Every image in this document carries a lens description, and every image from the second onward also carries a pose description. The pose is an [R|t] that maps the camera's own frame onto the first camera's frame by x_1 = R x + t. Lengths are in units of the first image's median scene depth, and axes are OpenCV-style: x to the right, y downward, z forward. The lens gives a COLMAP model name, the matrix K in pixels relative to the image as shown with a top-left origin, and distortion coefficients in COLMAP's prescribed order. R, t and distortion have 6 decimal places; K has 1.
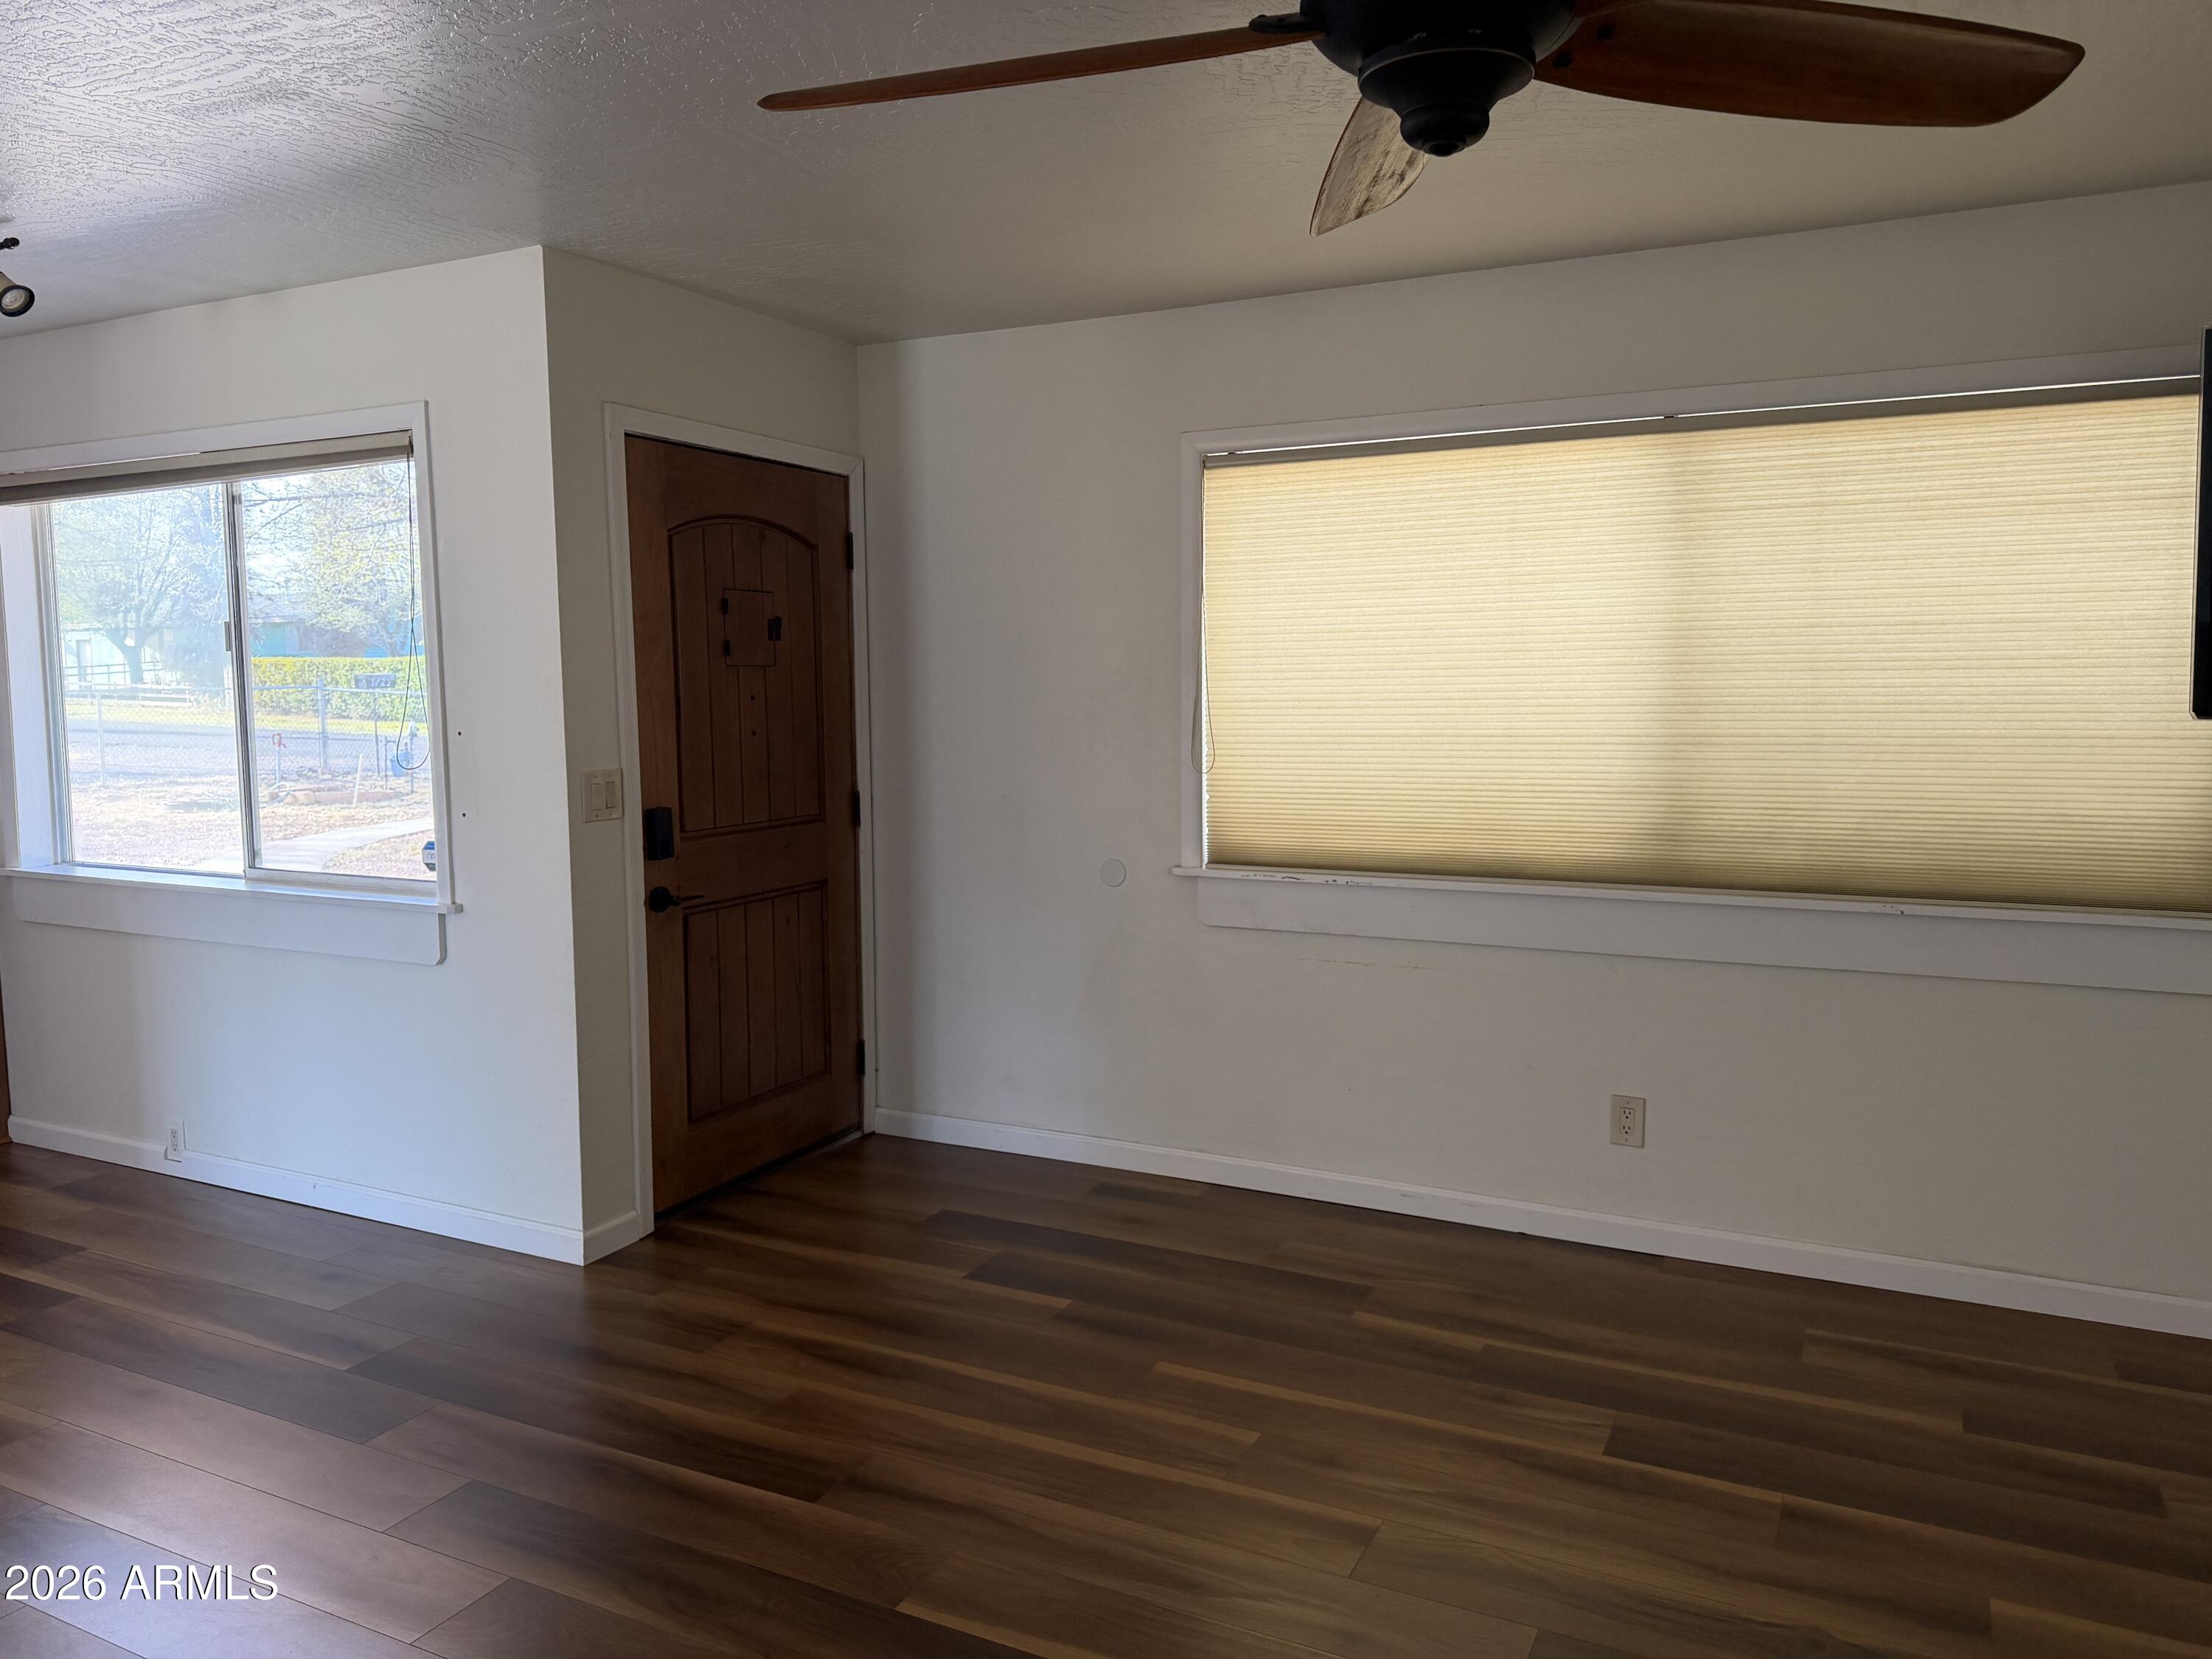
lens RADIAL K [[1528.7, 0, 1106.0], [0, 1528.7, 829.5], [0, 0, 1]] dist [0.127122, -0.181210]
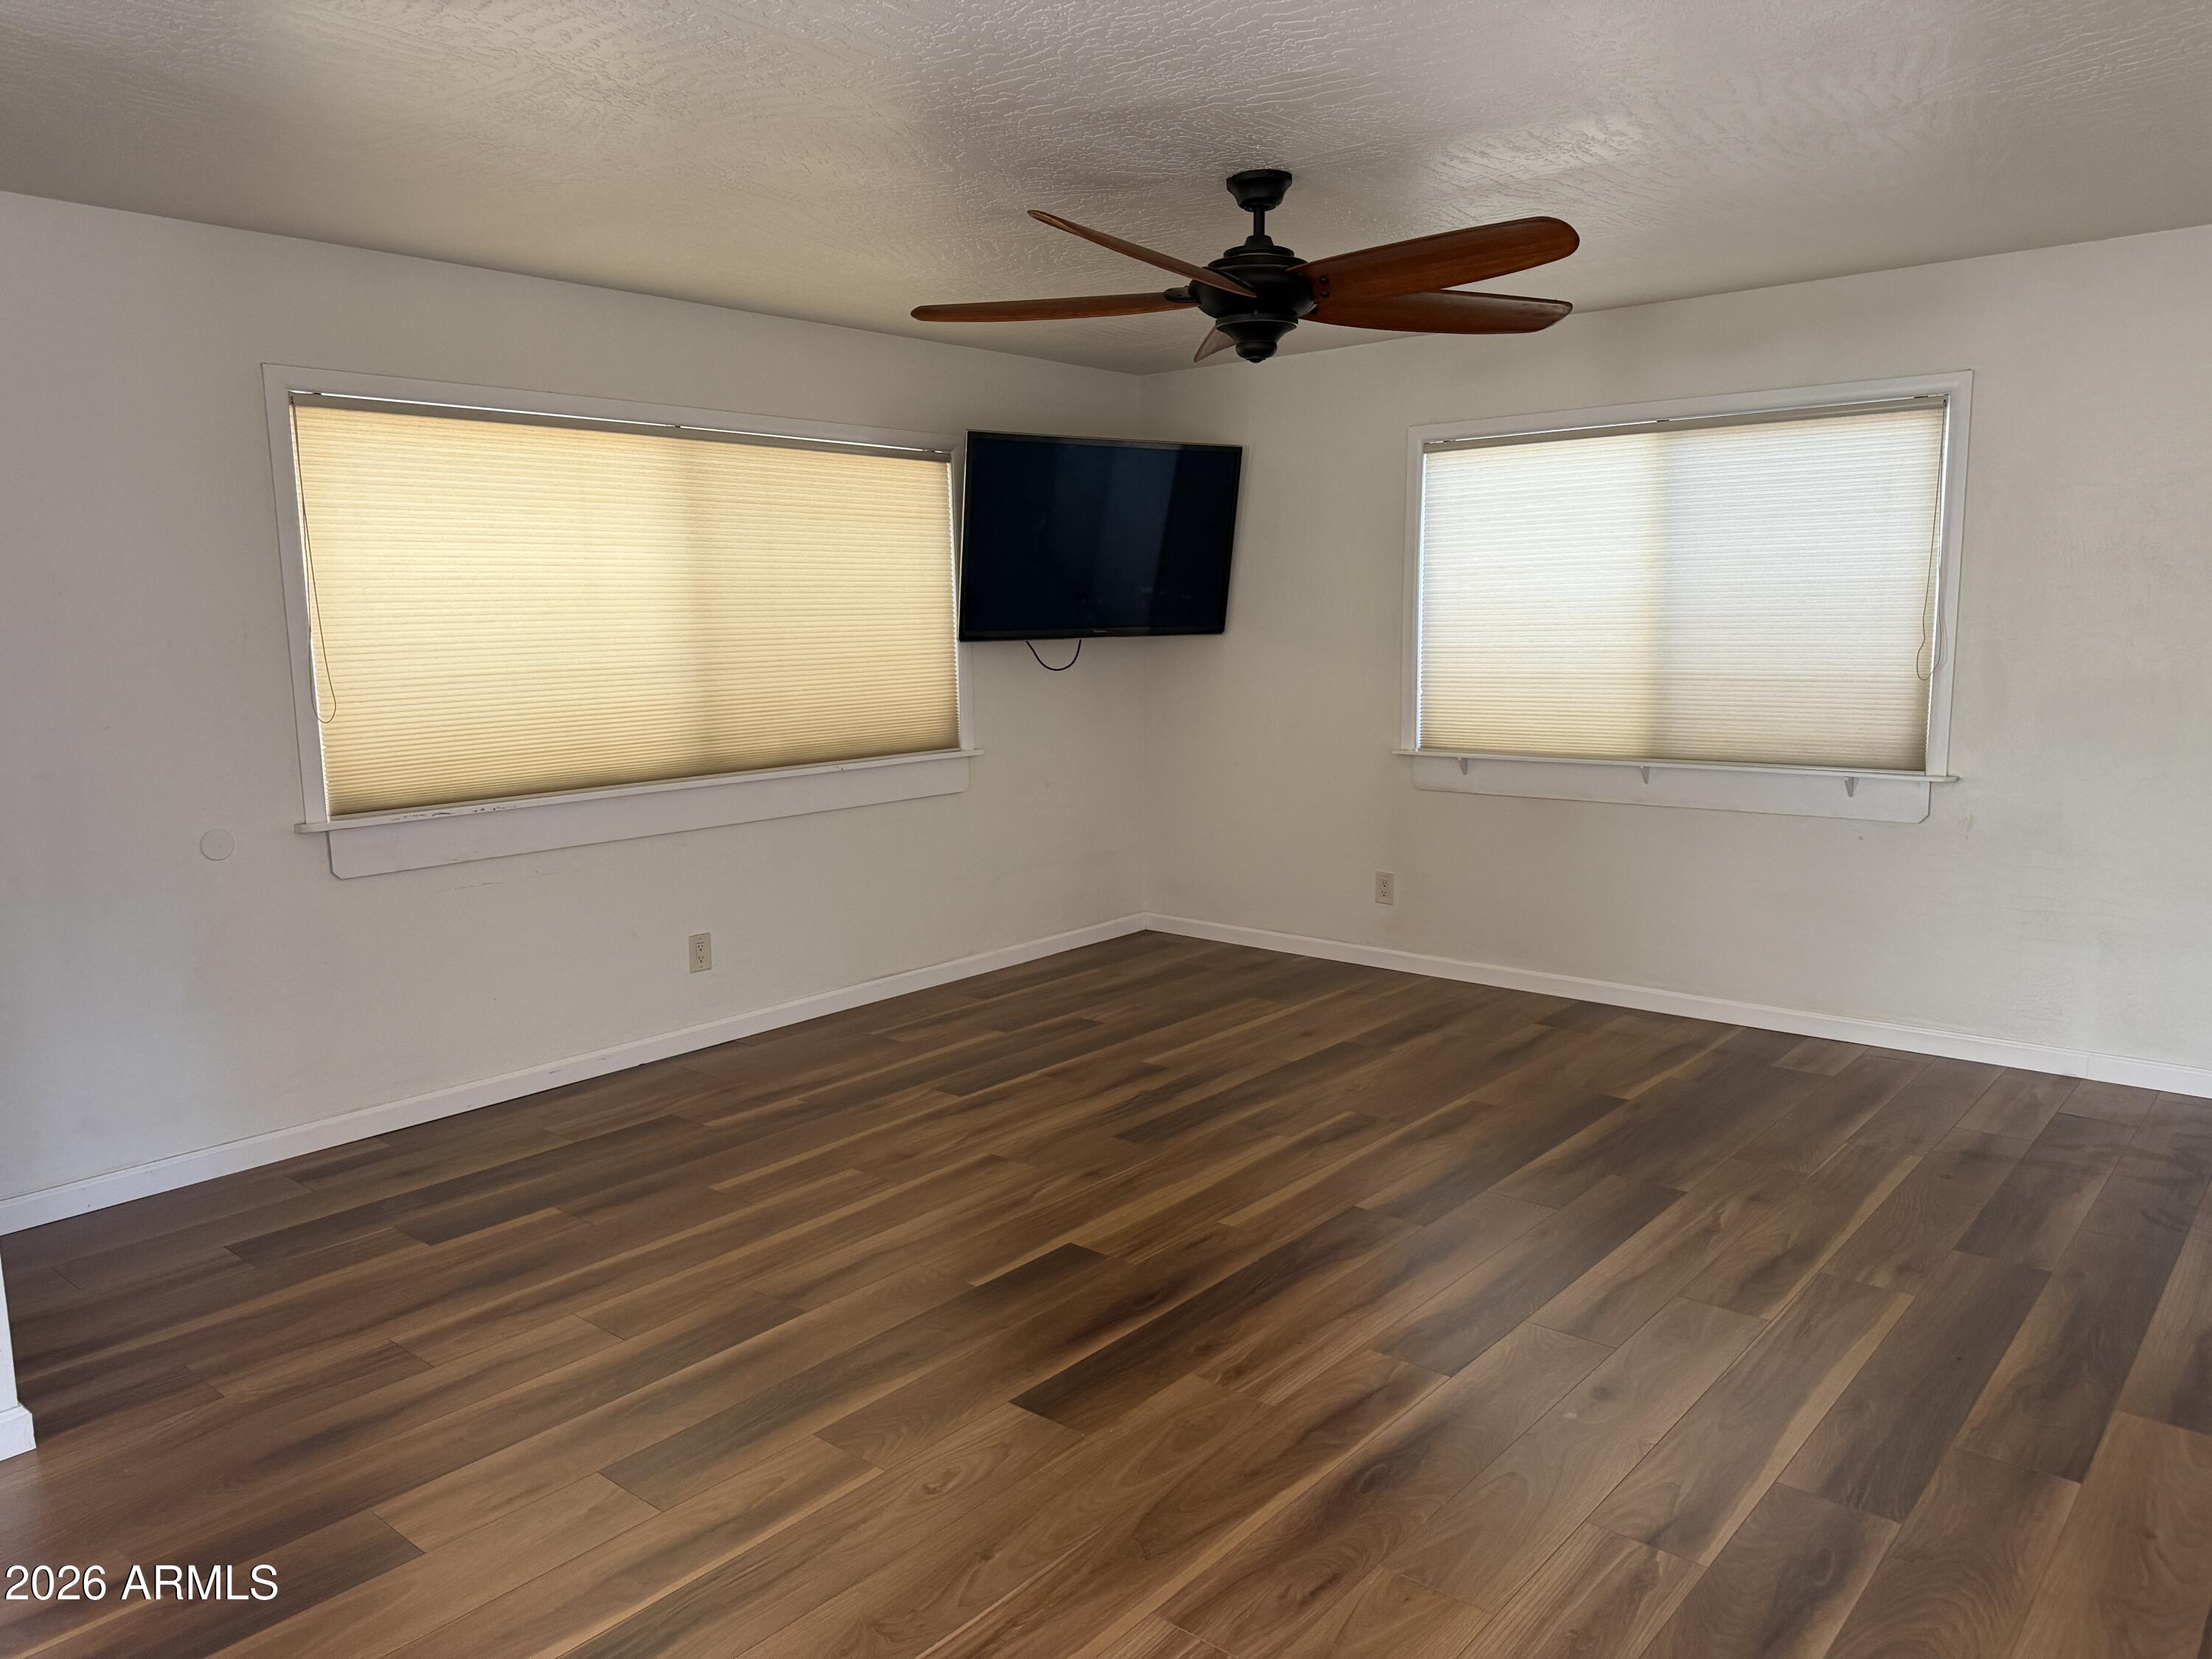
lens RADIAL K [[1528.7, 0, 1106.0], [0, 1528.7, 829.5], [0, 0, 1]] dist [0.127122, -0.181210]
pose [[0.256711, -0.137201, 0.956700, -0.885279], [0.111919, 0.987433, 0.111577, -0.028974], [-0.959986, 0.078430, 0.268841, 0.311246]]
